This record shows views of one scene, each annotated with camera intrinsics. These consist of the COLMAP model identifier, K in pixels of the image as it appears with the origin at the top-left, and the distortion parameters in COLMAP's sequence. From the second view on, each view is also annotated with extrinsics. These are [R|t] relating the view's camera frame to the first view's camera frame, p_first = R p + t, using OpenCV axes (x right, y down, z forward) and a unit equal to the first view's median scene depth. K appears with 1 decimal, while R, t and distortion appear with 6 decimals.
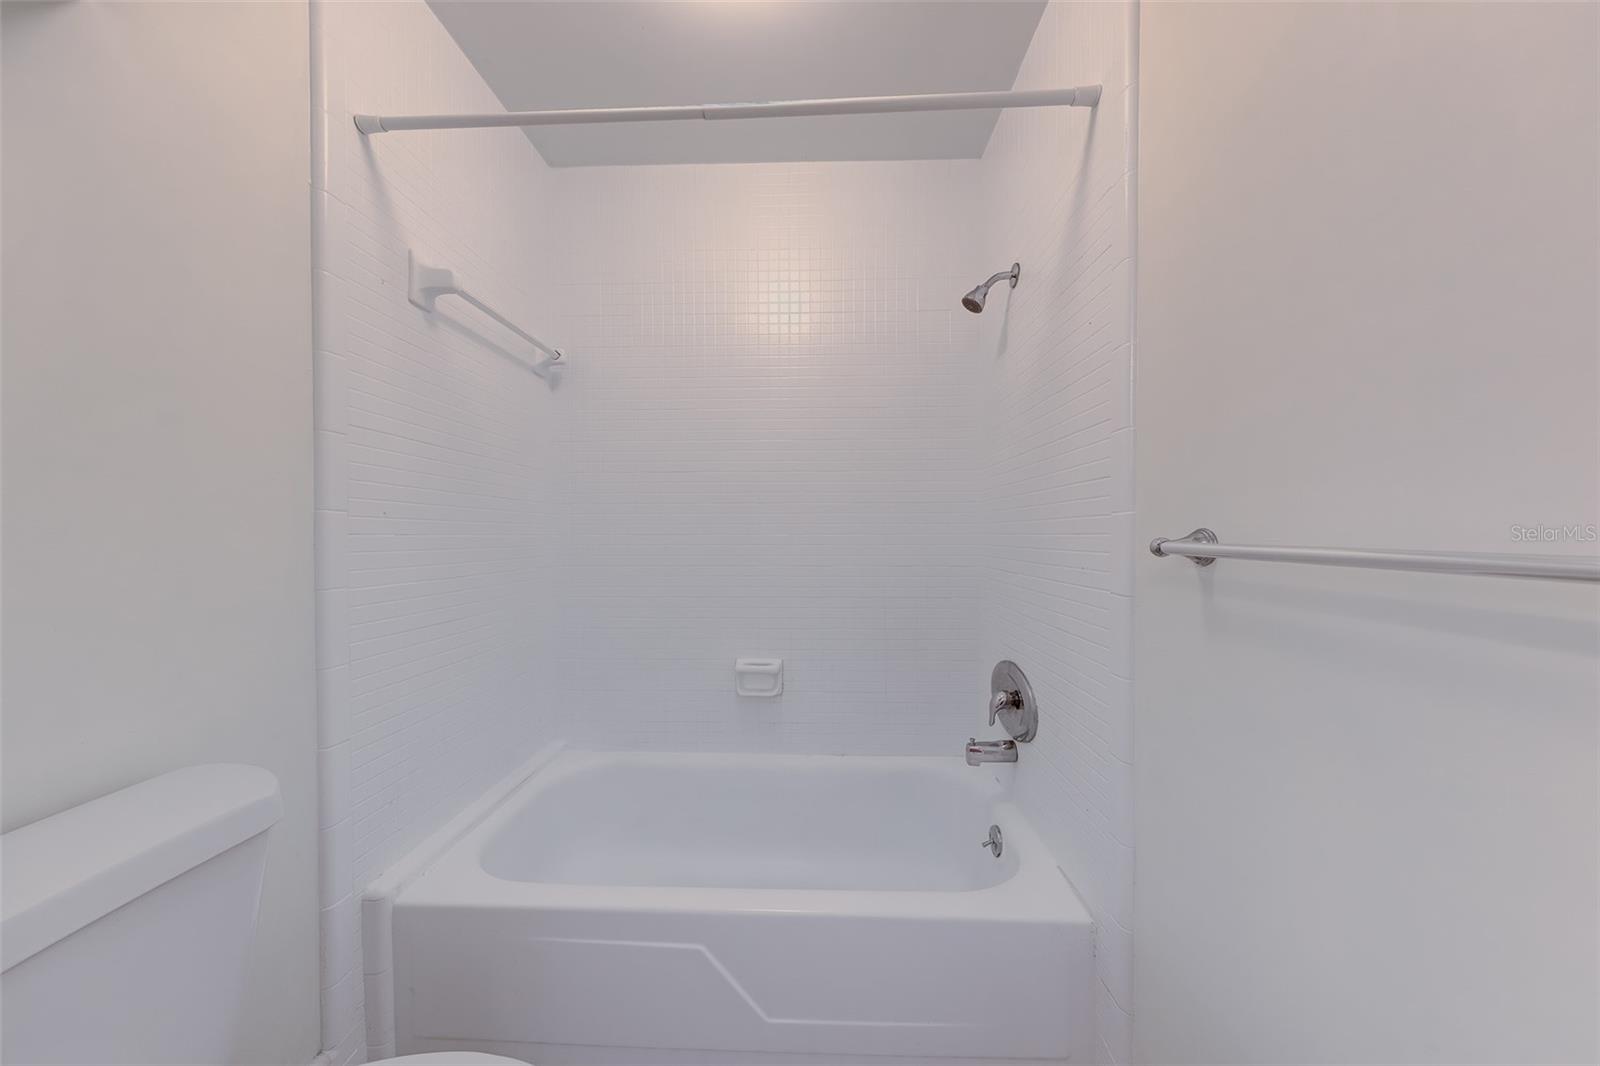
lens RADIAL K [[517.6, 0, 814.1], [0, 517.6, 547.5], [0, 0, 1]] dist [-0.000761, -0.000244]
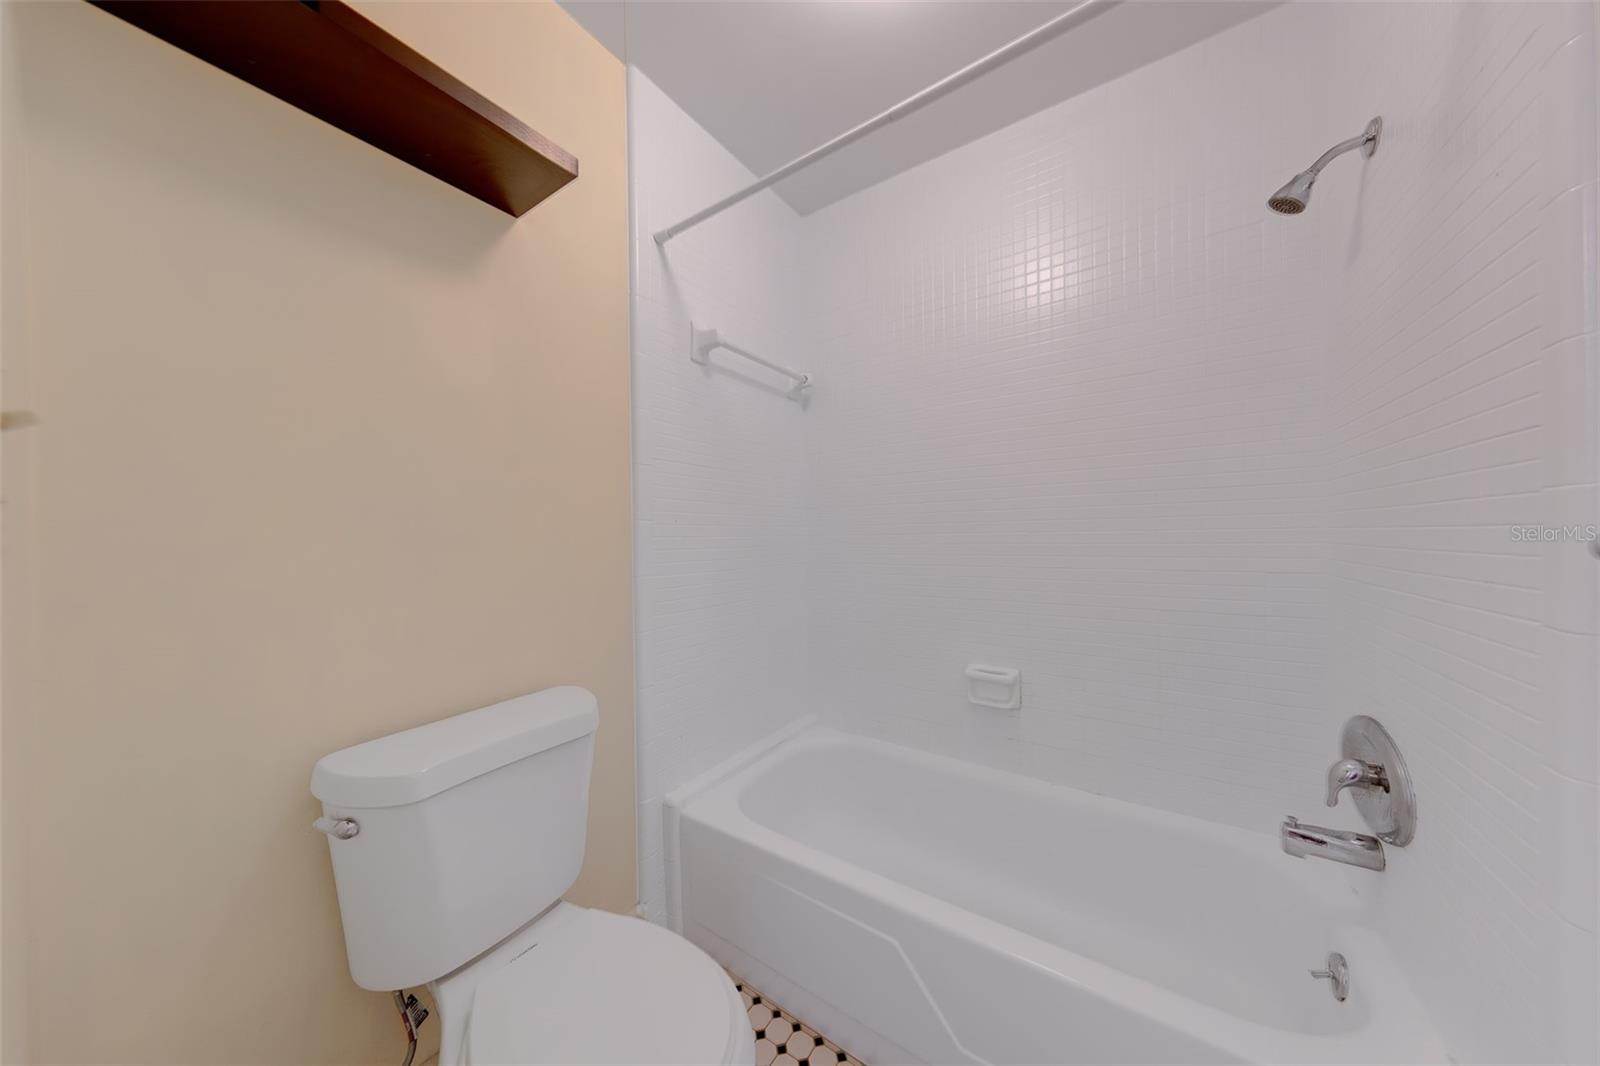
lens RADIAL K [[517.6, 0, 814.1], [0, 517.6, 547.5], [0, 0, 1]] dist [-0.000761, -0.000244]
pose [[0.835326, 0.001747, -0.549751, 0.153501], [-0.000300, 0.999996, 0.002721, -0.001800], [0.549754, -0.002108, 0.835324, 0.051935]]
